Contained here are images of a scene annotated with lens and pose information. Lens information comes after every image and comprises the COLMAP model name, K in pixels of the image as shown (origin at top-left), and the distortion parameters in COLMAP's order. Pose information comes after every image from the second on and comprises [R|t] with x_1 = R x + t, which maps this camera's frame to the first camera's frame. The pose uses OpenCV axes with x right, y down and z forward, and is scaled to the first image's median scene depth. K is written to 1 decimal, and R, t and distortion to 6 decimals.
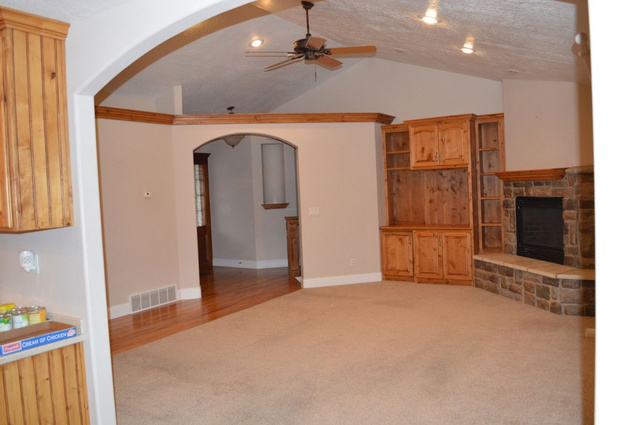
lens RADIAL K [[517.6, 0, 320.0], [0, 517.6, 212.5], [0, 0, 1]] dist [-0.076717, 0.003862]
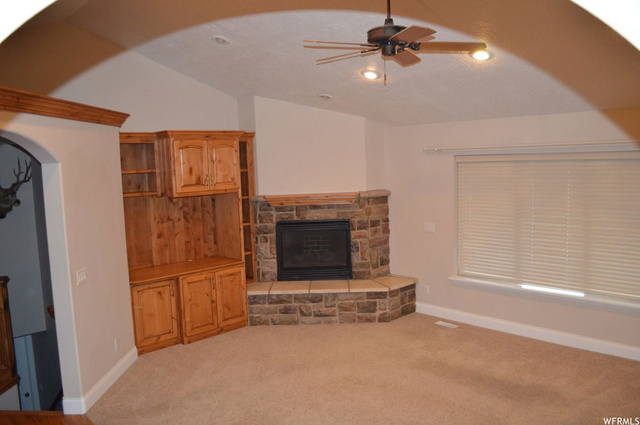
lens RADIAL K [[517.6, 0, 320.0], [0, 517.6, 212.5], [0, 0, 1]] dist [-0.076717, 0.003862]
pose [[0.261726, -0.067444, 0.962783, -0.513182], [0.071638, 0.996161, 0.050307, -0.087211], [-0.962480, 0.055805, 0.265553, 0.635138]]
